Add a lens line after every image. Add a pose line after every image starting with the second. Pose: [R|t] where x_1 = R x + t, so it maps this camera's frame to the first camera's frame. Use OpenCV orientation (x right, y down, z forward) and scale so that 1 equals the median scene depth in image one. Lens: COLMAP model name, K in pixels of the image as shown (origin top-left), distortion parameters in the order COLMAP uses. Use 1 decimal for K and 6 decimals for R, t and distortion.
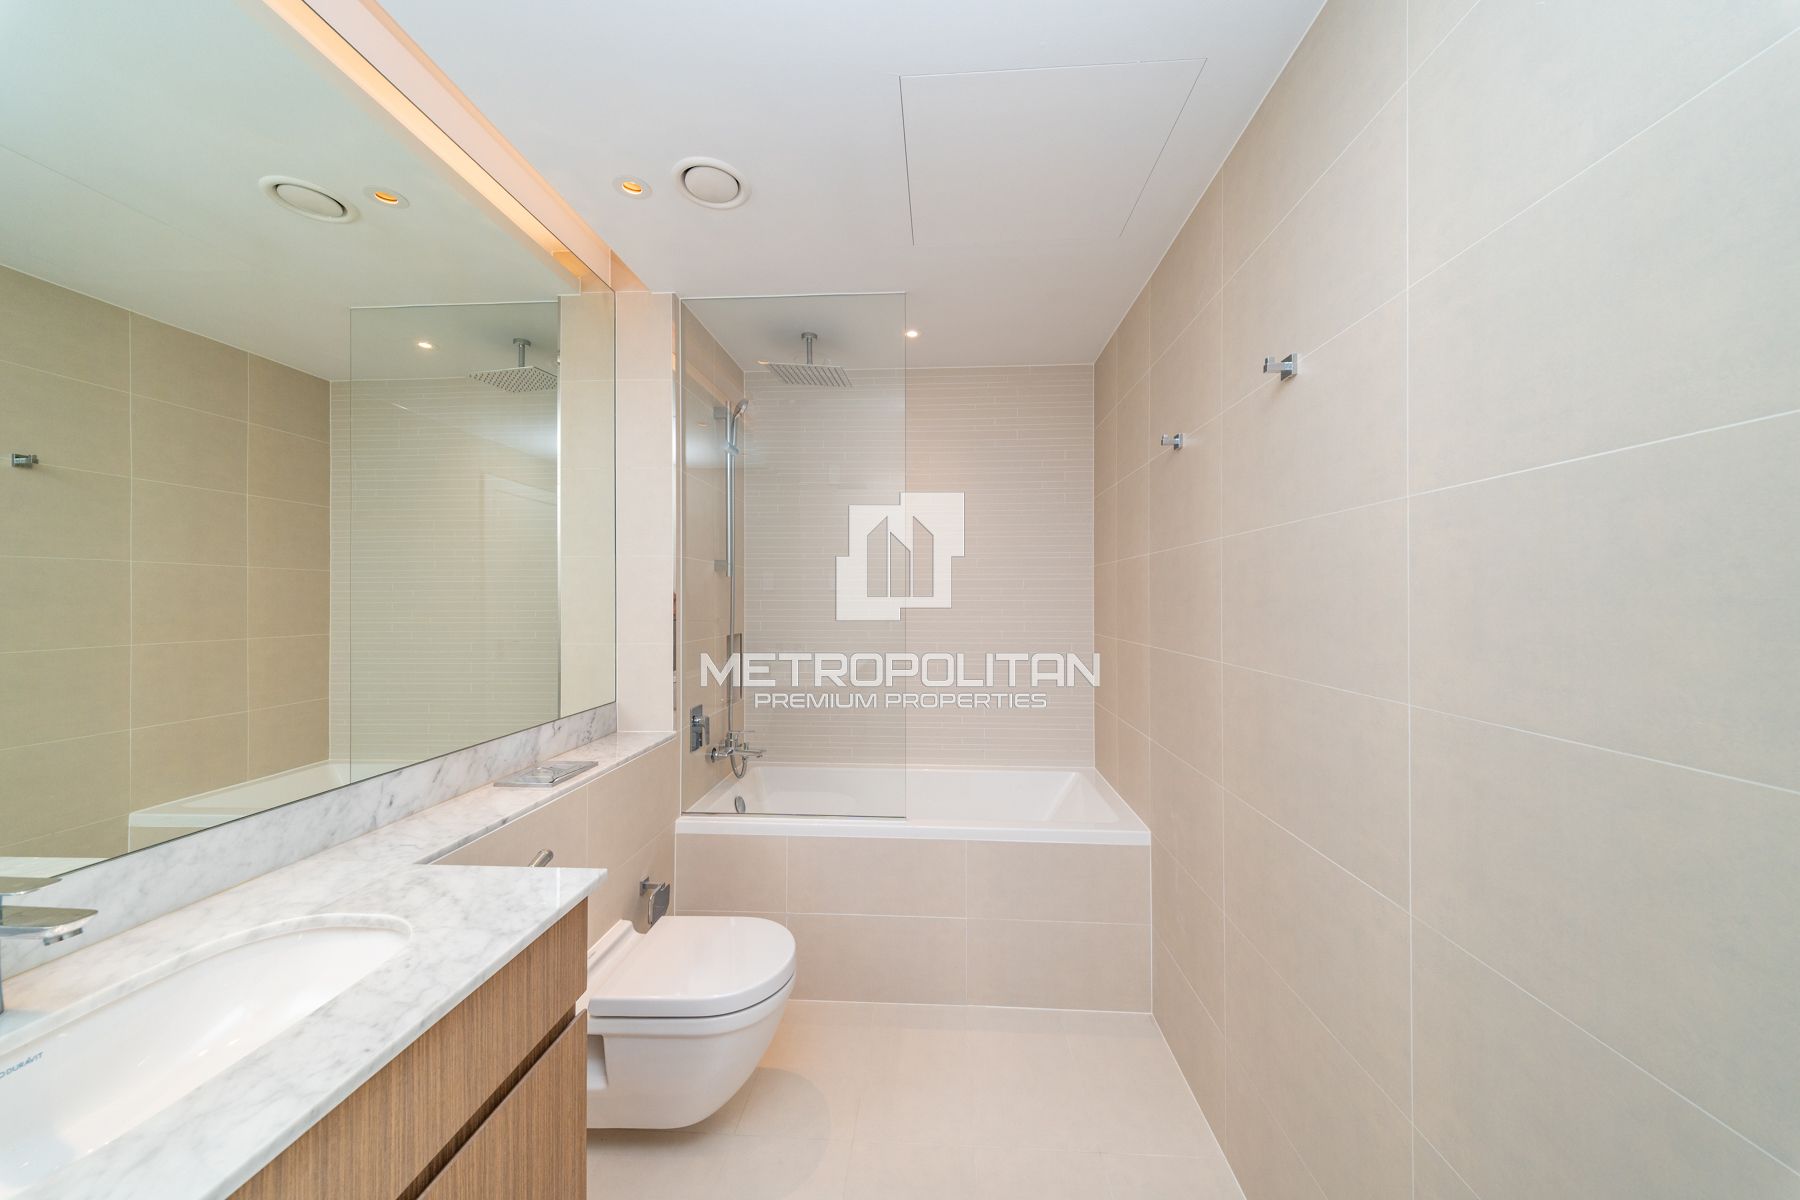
lens RADIAL K [[622.9, 0, 899.0], [0, 622.9, 595.9], [0, 0, 1]] dist [-0.000016, 0.000081]
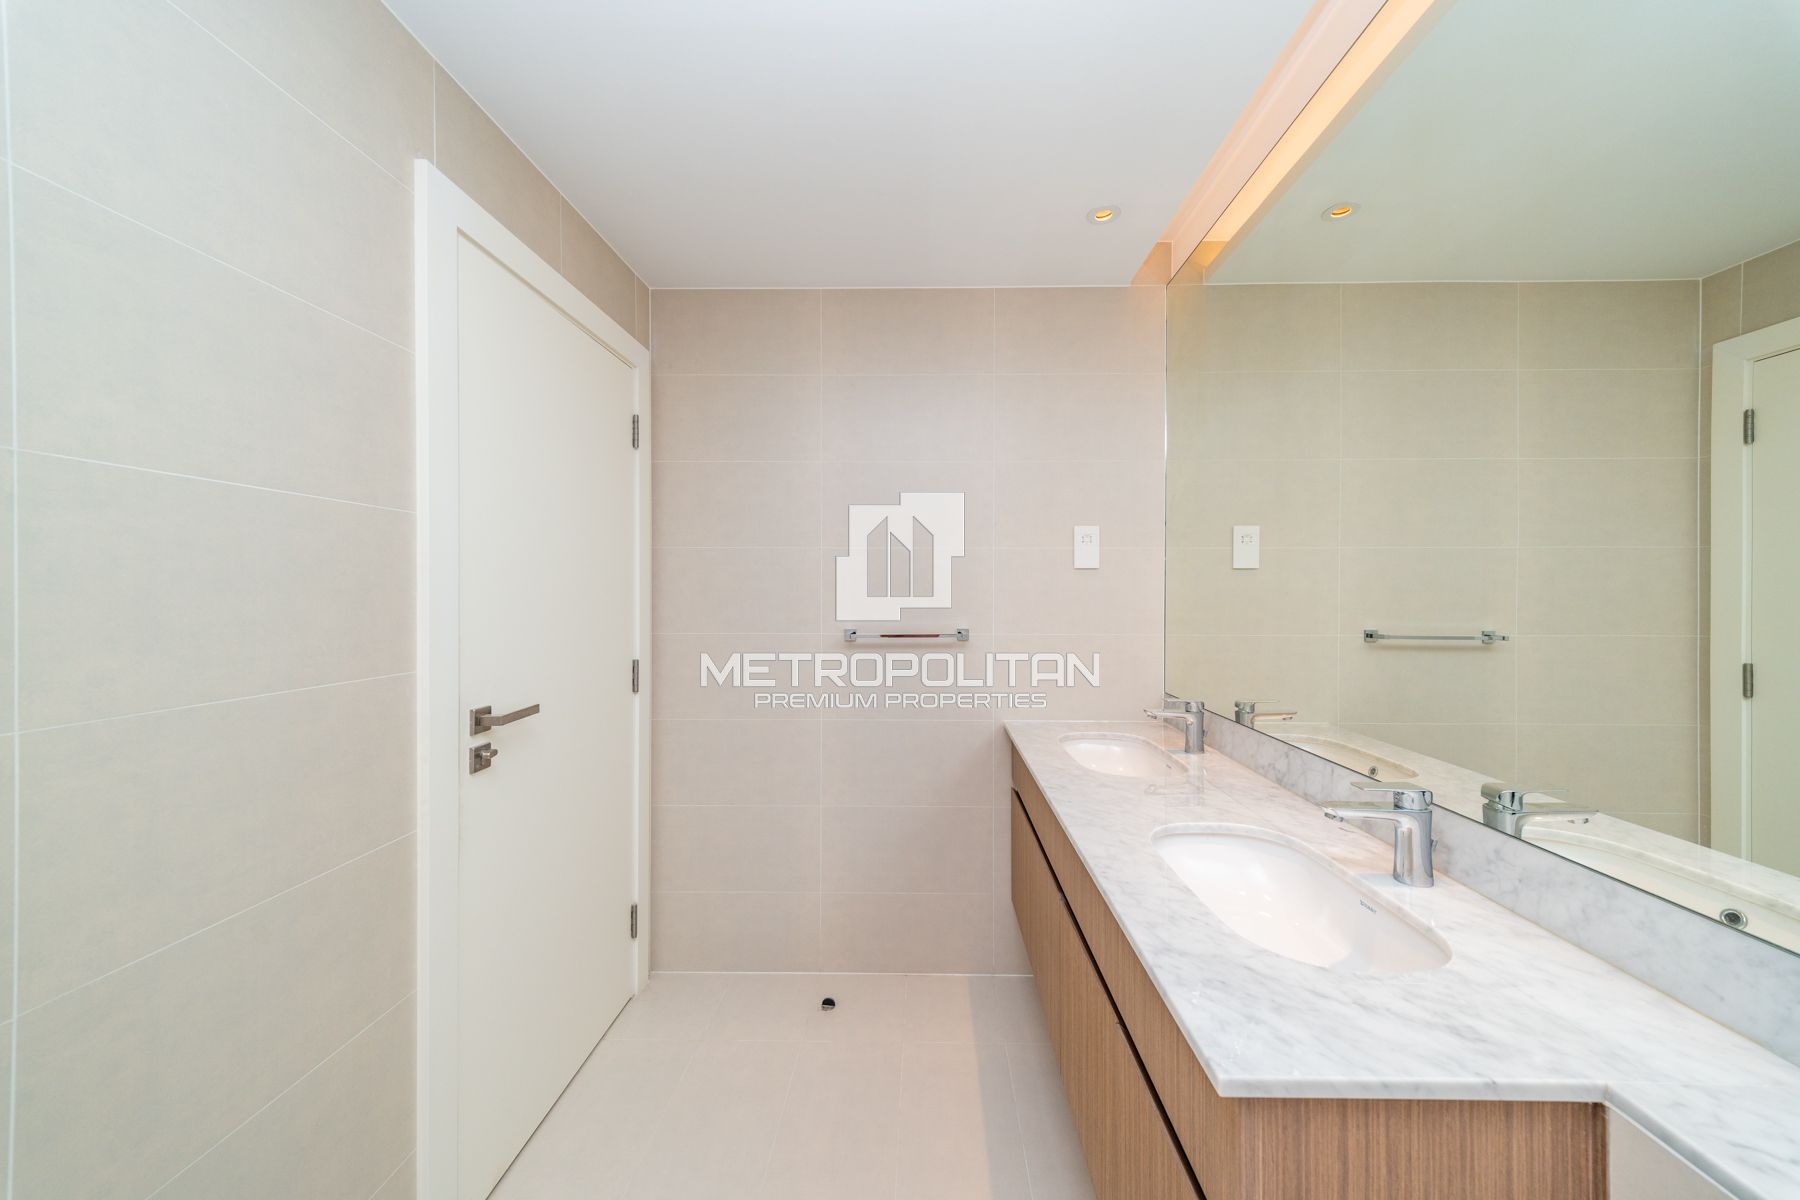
lens RADIAL K [[622.9, 0, 899.0], [0, 622.9, 595.9], [0, 0, 1]] dist [-0.000016, 0.000081]
pose [[-0.999640, 0.000407, -0.026817, -0.126701], [0.000438, 0.999999, -0.001144, 0.012271], [0.026816, -0.001155, -0.999640, 1.122523]]
